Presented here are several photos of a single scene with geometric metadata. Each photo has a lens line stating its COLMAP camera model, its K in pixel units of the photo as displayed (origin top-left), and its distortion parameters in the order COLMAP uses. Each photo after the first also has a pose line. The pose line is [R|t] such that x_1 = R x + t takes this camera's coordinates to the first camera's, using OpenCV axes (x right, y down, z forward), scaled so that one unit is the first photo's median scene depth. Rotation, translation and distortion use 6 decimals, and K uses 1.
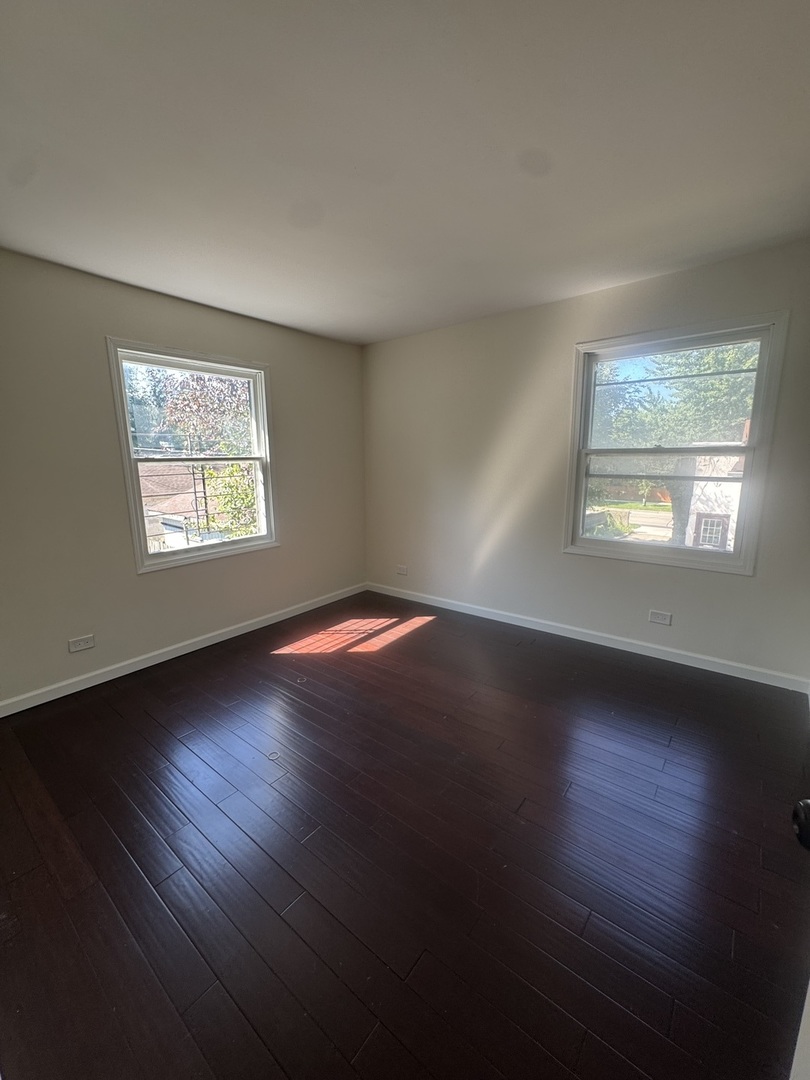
lens RADIAL K [[432.4, 0, 402.1], [0, 432.4, 537.9], [0, 0, 1]] dist [0.000121, 0.000220]
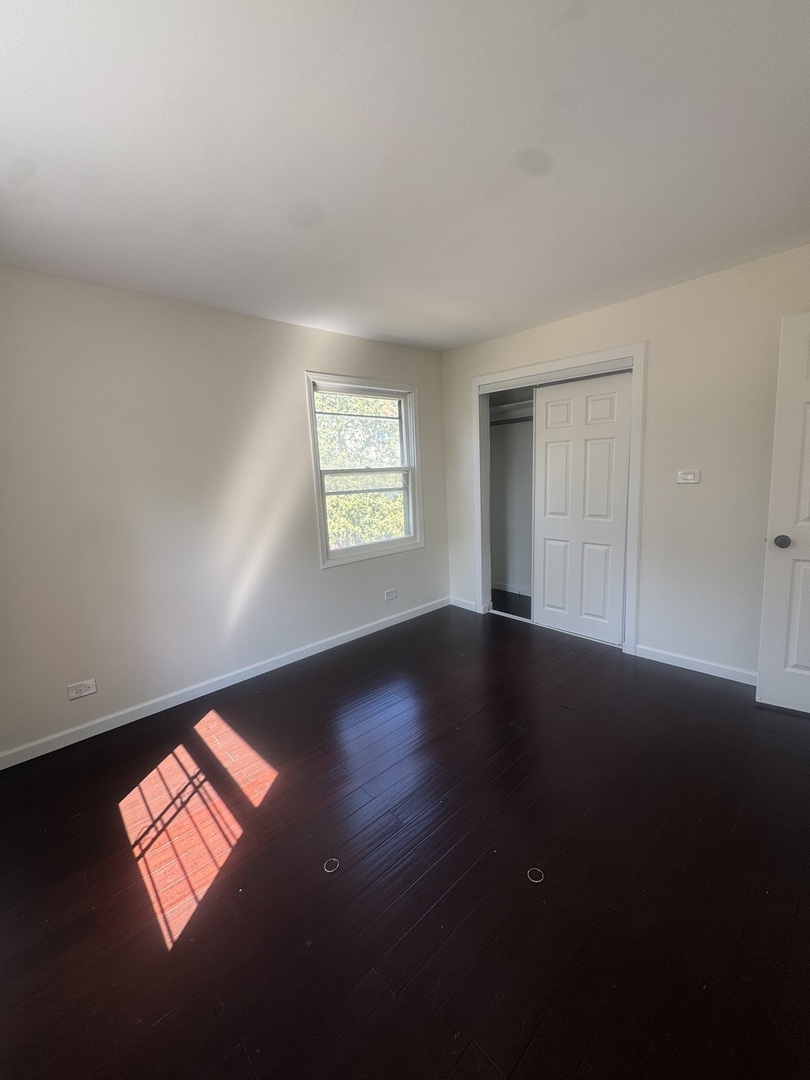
lens RADIAL K [[432.4, 0, 404.0], [0, 432.4, 536.9], [0, 0, 1]] dist [0.000121, 0.000220]
pose [[0.153239, -0.140919, 0.978090, -0.598751], [0.228117, 0.968091, 0.103739, -0.102817], [-0.961499, 0.207222, 0.180495, 0.610801]]
